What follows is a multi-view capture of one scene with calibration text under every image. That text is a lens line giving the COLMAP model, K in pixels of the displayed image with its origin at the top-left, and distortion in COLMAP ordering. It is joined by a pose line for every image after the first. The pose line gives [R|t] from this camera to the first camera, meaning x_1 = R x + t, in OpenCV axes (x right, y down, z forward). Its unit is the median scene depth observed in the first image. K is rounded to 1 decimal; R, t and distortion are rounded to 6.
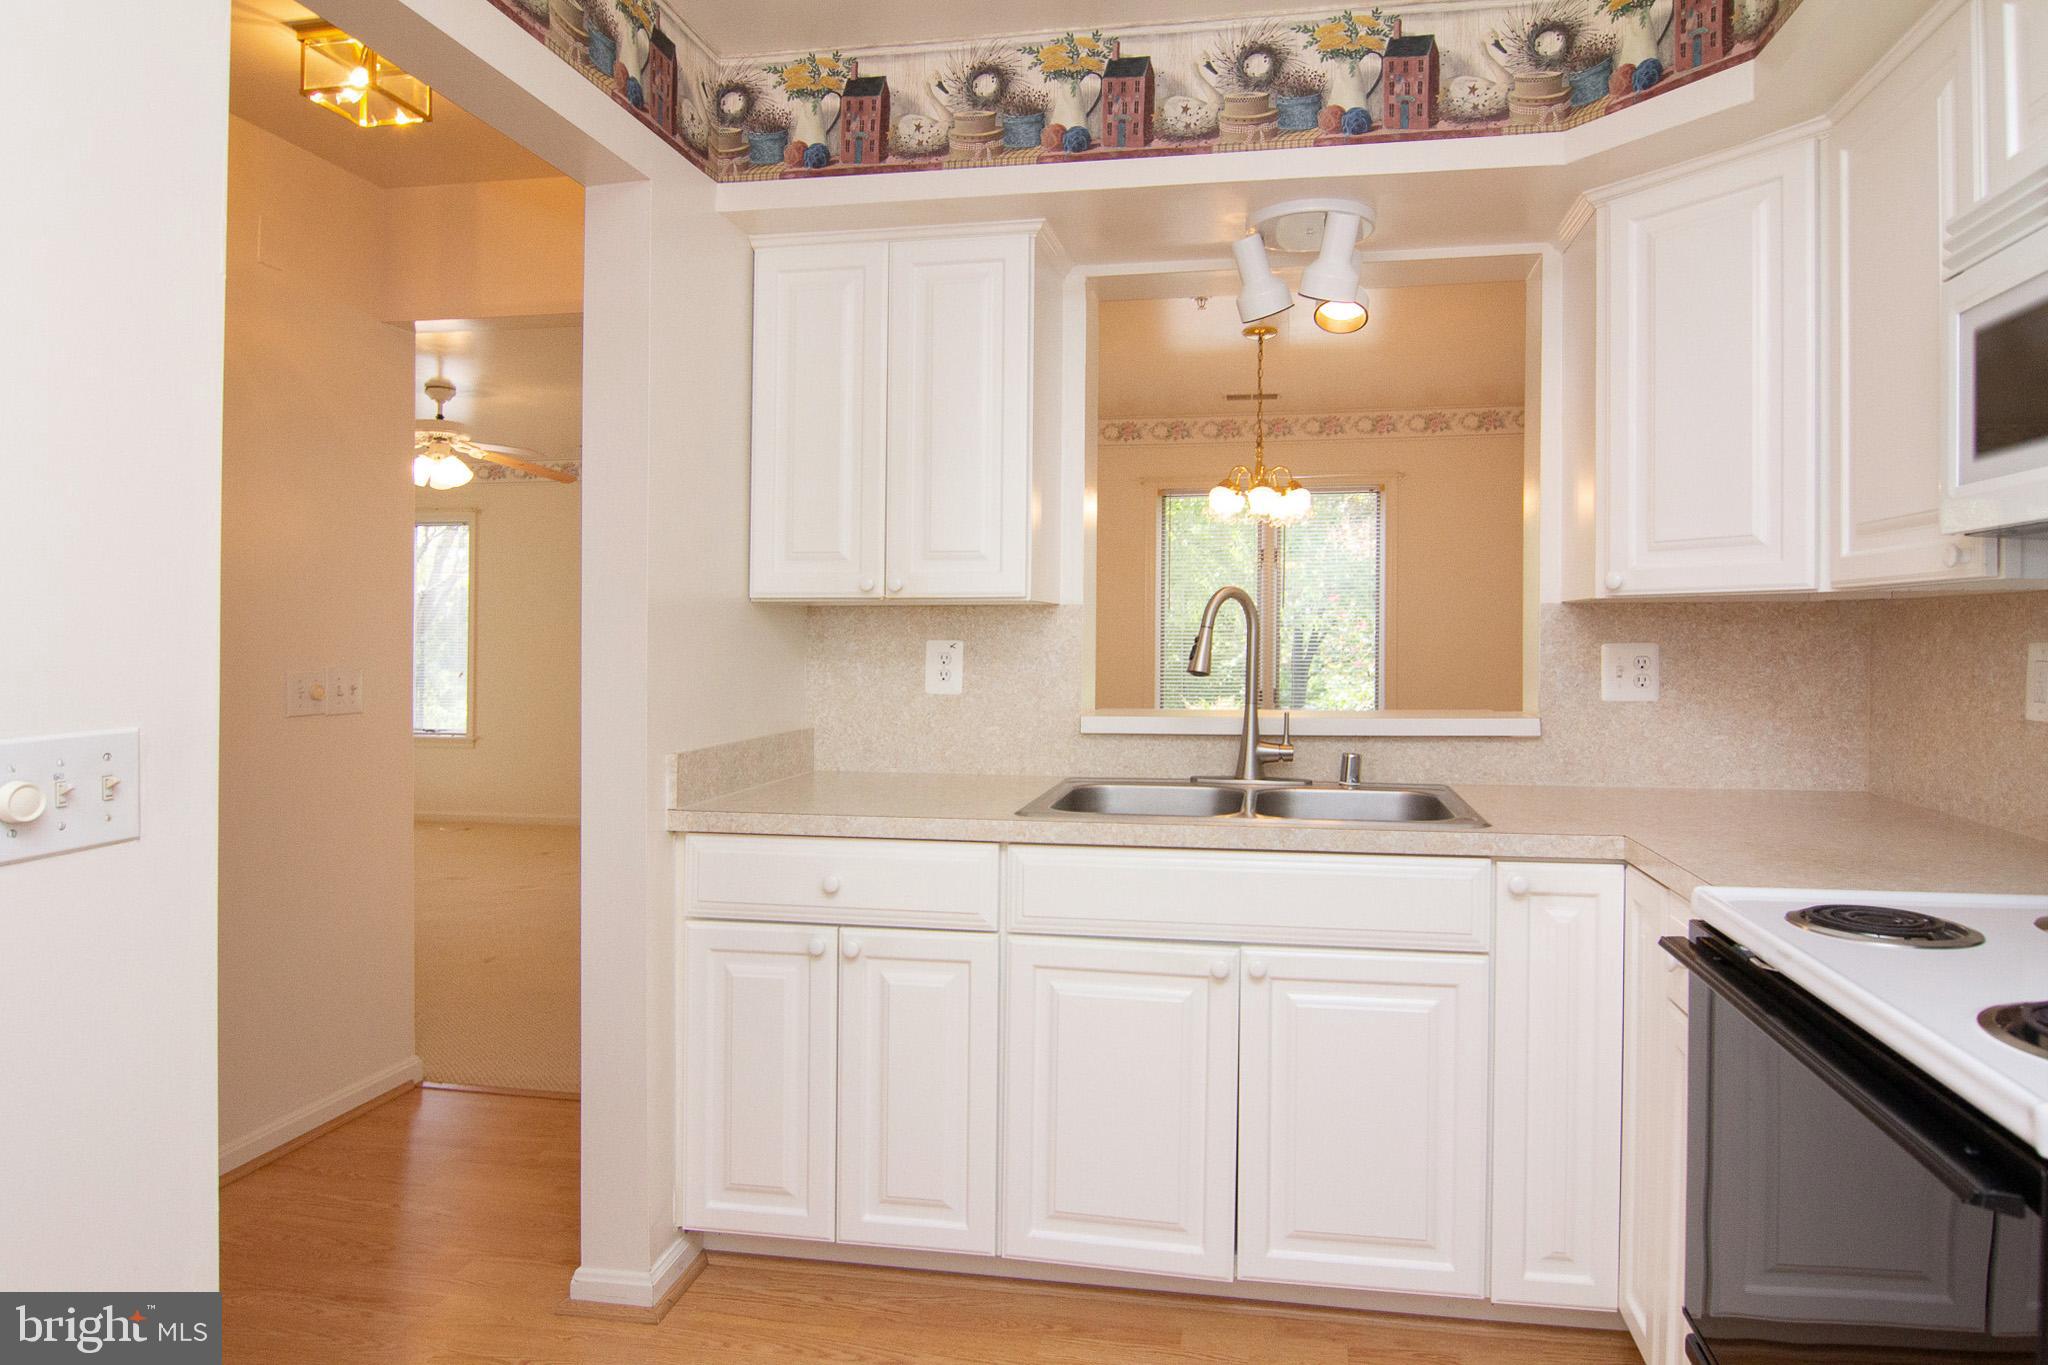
lens RADIAL K [[1241.2, 0, 1084.7], [0, 1241.2, 644.9], [0, 0, 1]] dist [-0.008452, -0.007629]
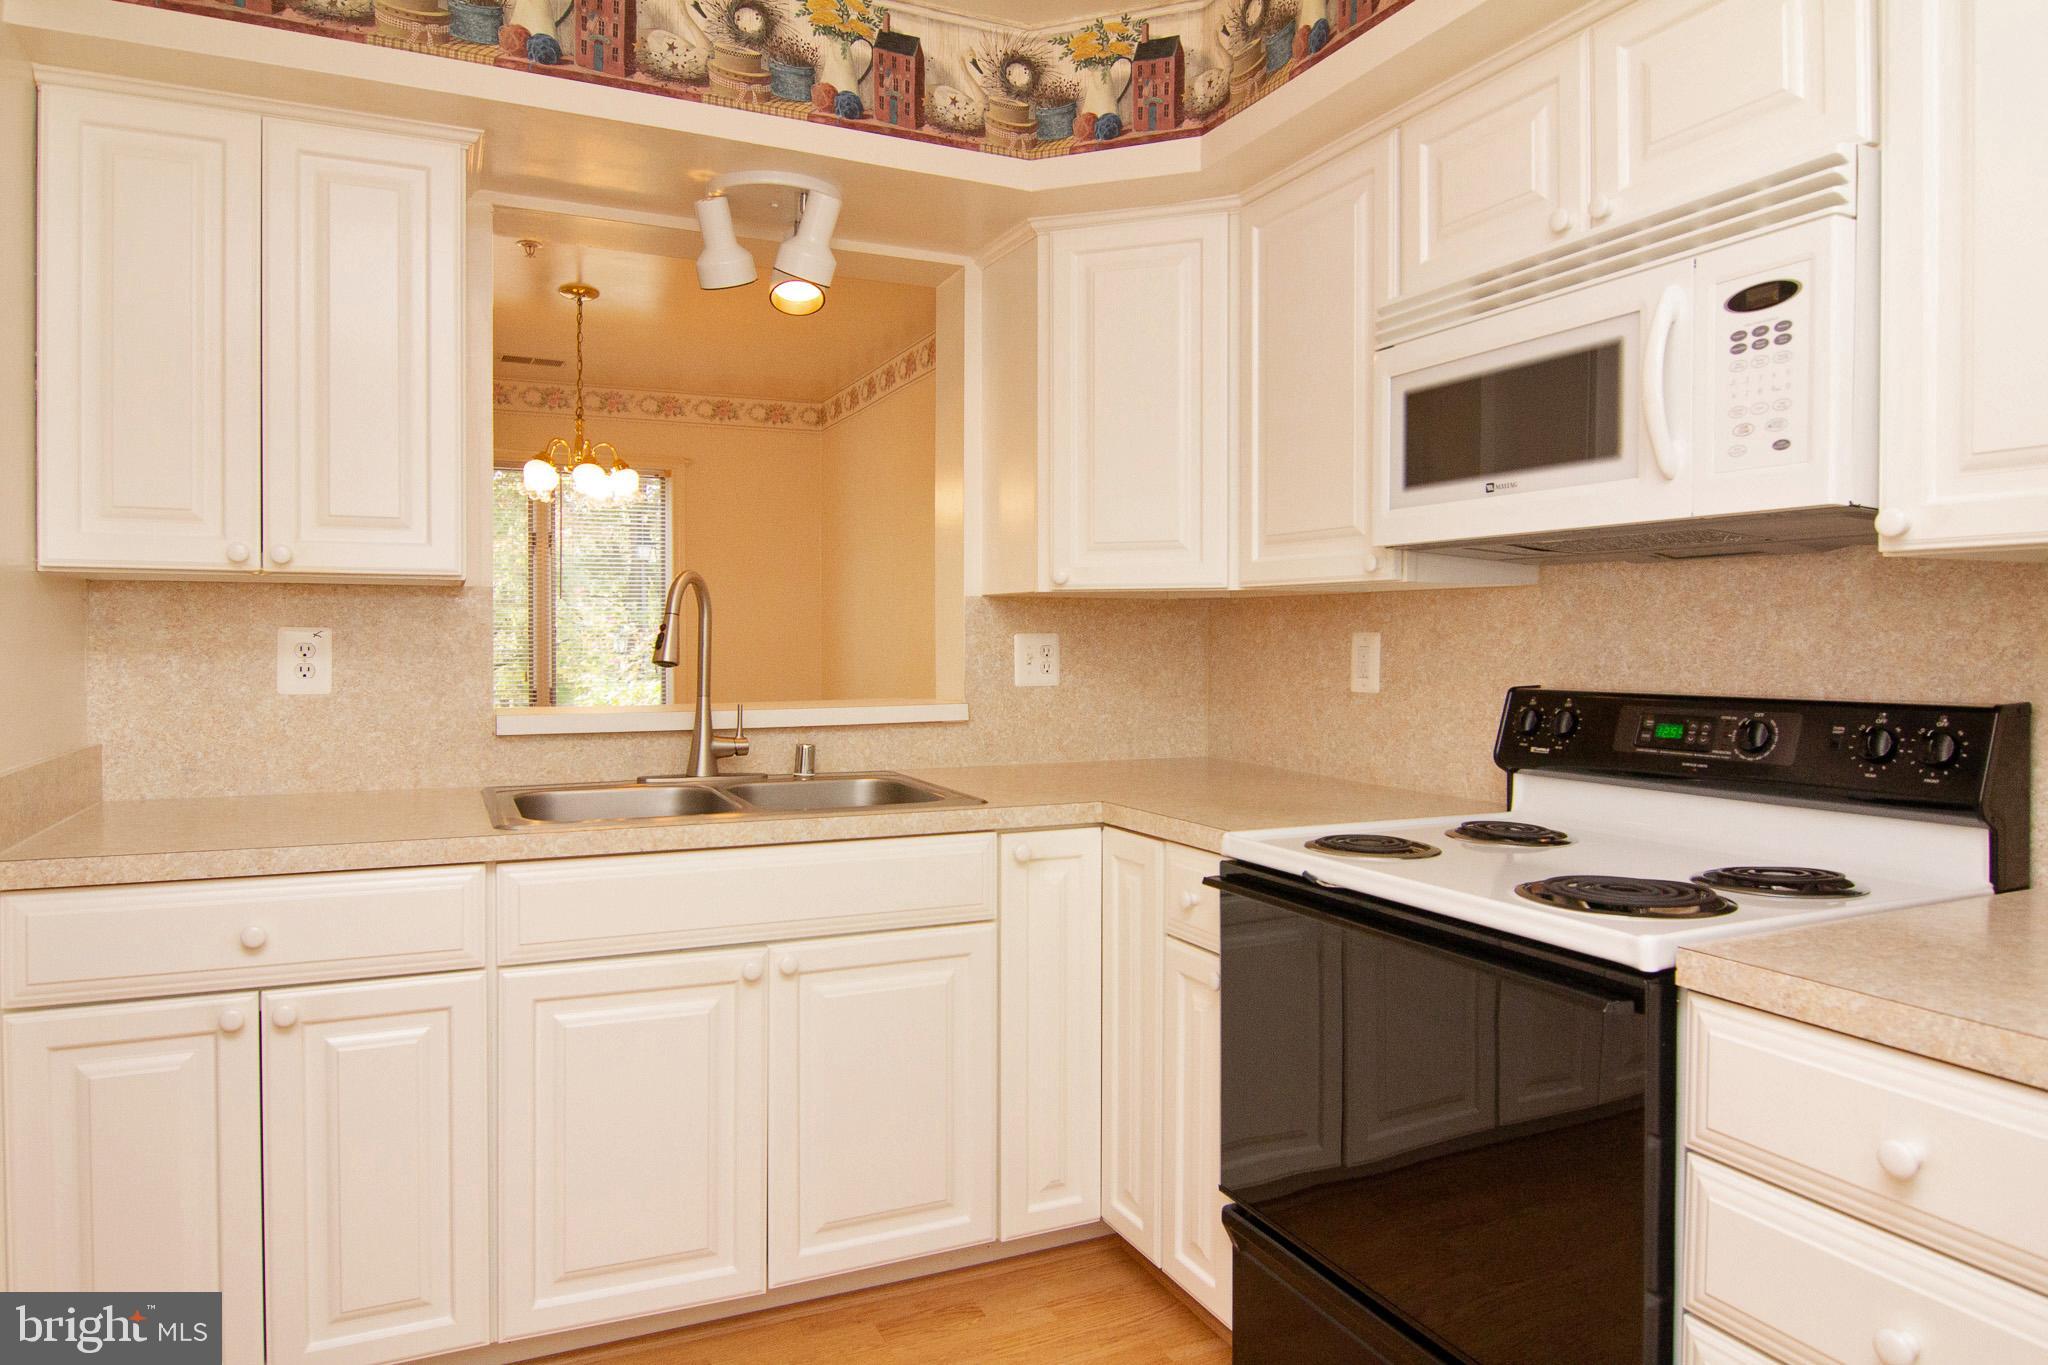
lens RADIAL K [[1296.4, 0, 1038.4], [0, 1296.4, 667.7], [0, 0, 1]] dist [-0.002038, 0.005367]
pose [[0.823586, -0.010801, 0.567088, -0.246205], [-0.000390, 0.999808, 0.019610, 0.007221], [-0.567191, -0.016372, 0.823424, 0.050240]]
